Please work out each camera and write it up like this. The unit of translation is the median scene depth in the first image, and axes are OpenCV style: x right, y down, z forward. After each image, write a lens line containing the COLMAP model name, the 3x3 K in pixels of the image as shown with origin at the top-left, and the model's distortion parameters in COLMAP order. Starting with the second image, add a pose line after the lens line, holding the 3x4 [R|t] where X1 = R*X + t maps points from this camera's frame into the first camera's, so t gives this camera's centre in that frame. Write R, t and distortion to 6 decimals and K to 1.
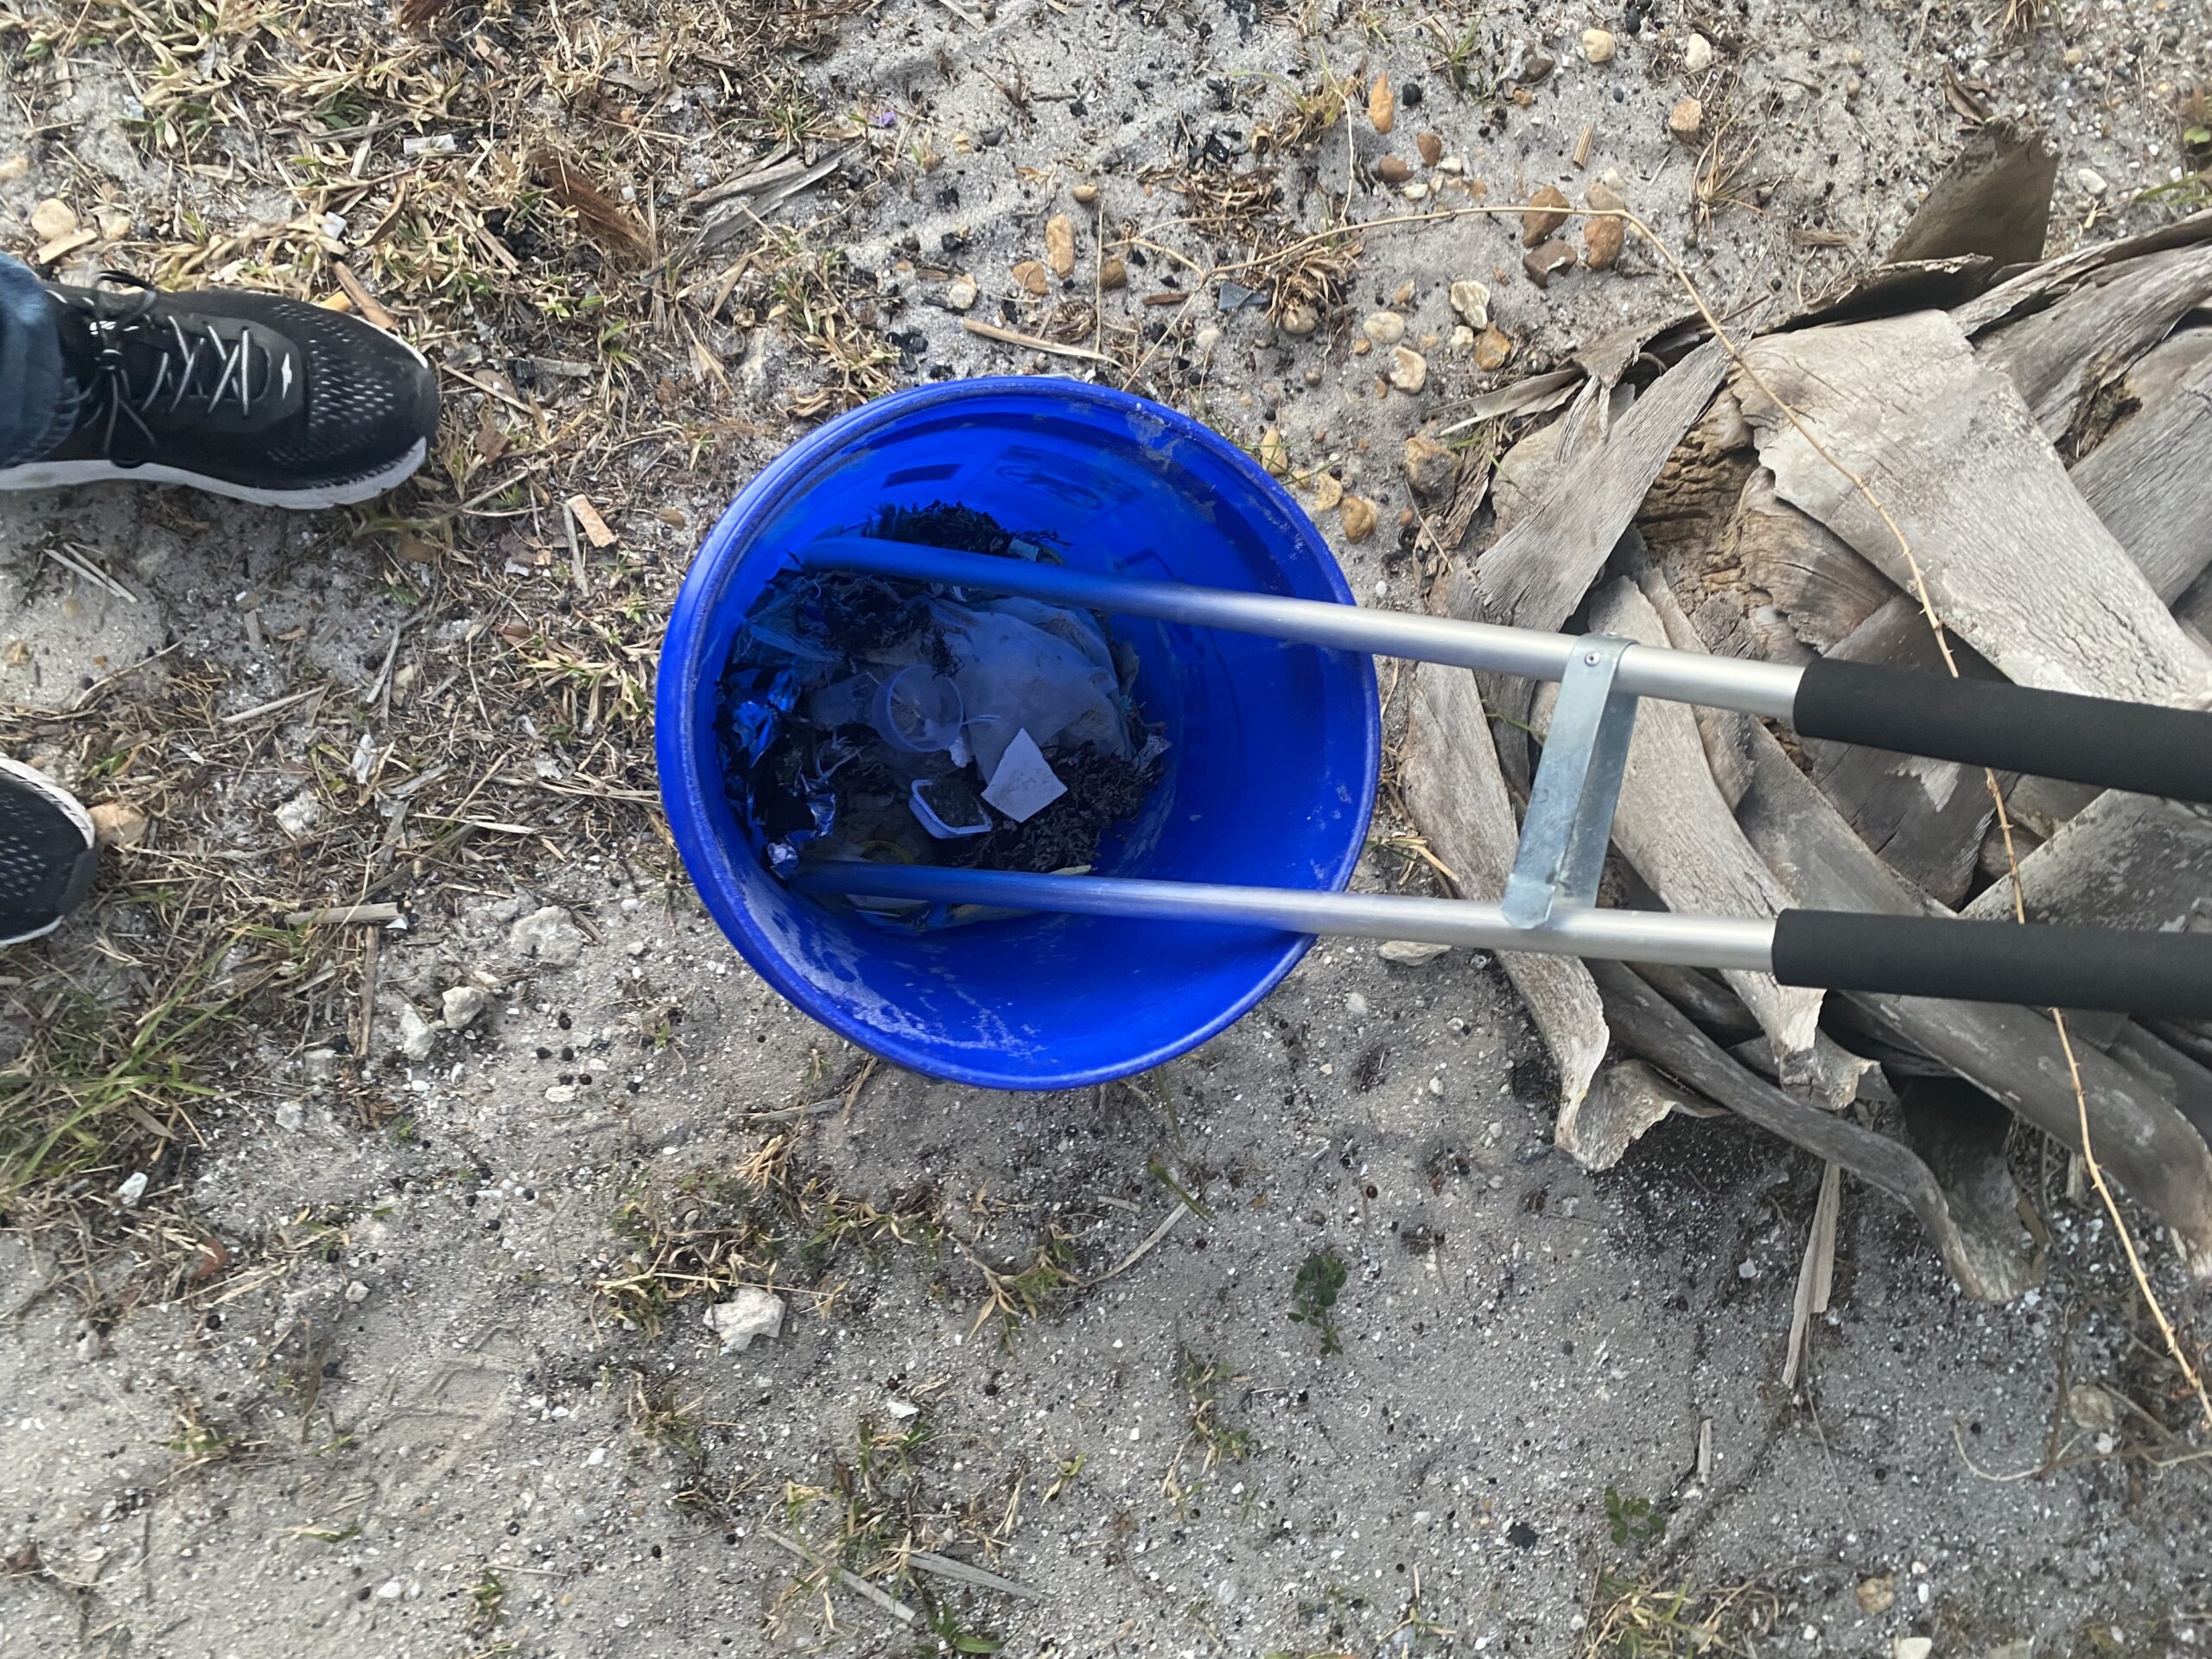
lens RADIAL K [[1694.6, 0, 1107.2], [0, 1694.6, 835.7], [0, 0, 1]] dist [0.019245, -0.005874]
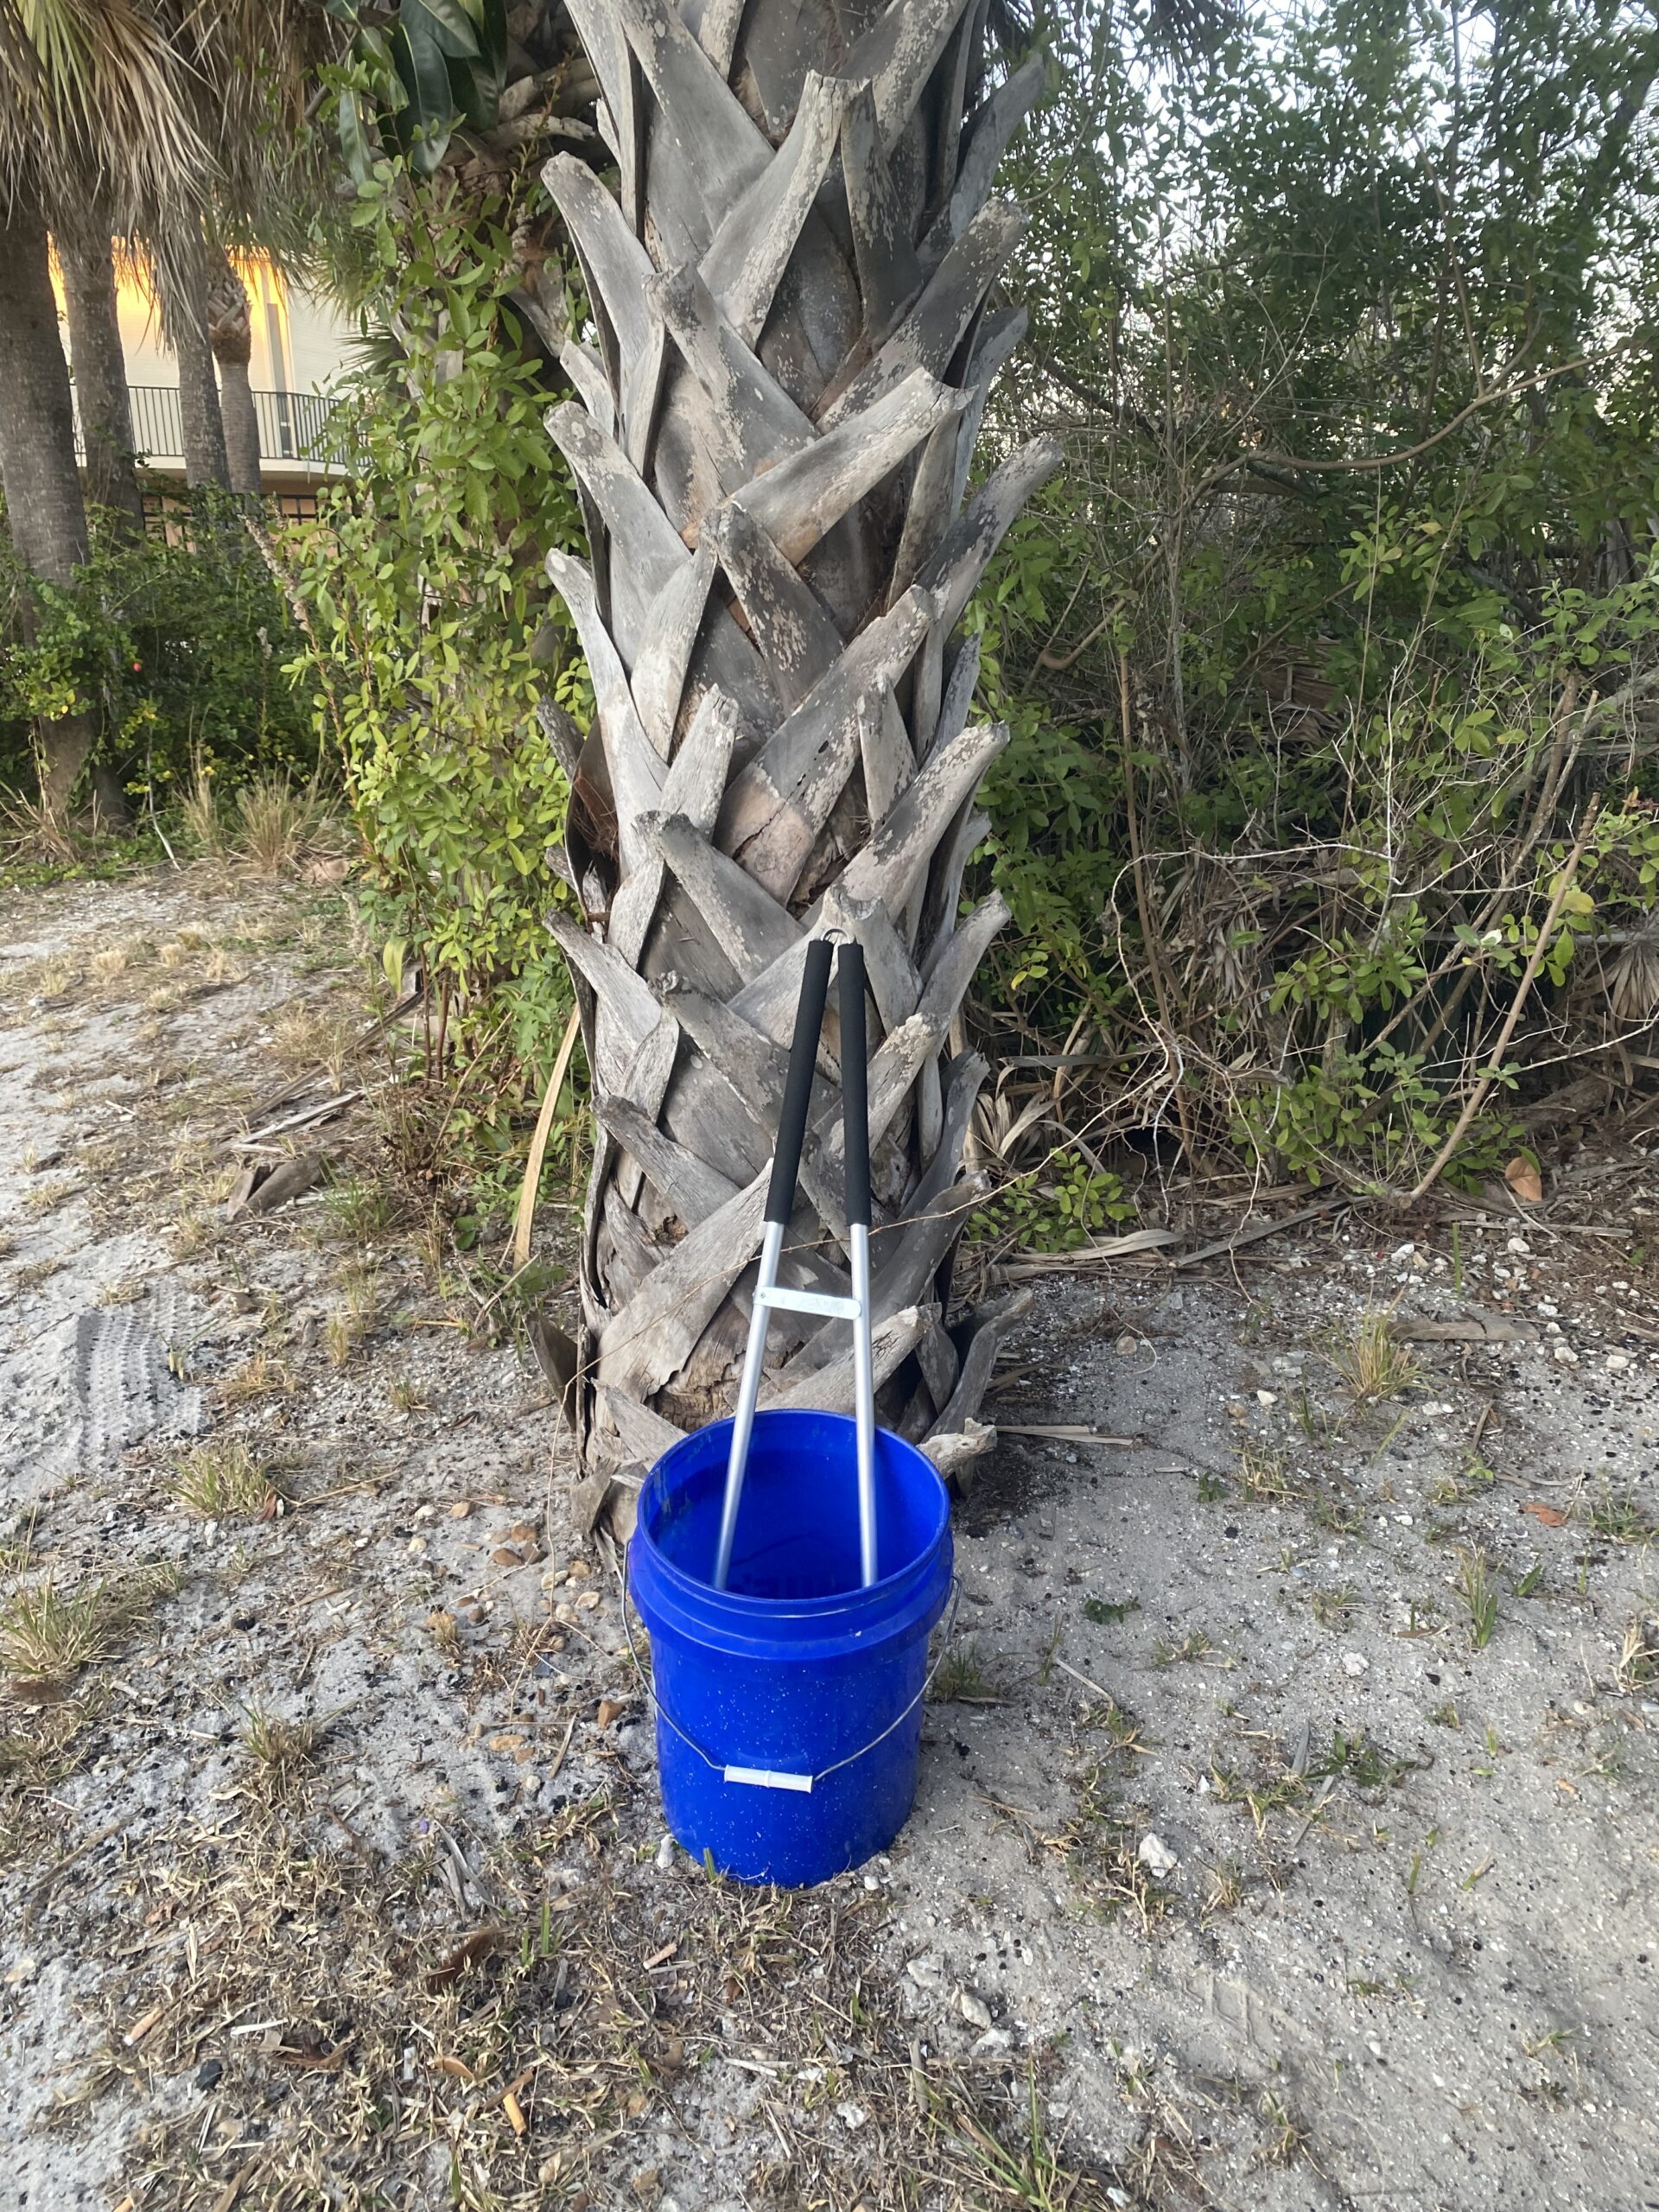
lens RADIAL K [[1694.6, 0, 829.2], [0, 1694.6, 1106.7], [0, 0, 1]] dist [0.019245, -0.005874]
pose [[-0.031643, -0.601839, 0.797990, -1.068565], [0.998205, -0.059642, -0.005400, 0.025236], [0.050844, 0.796387, 0.602646, -0.551717]]
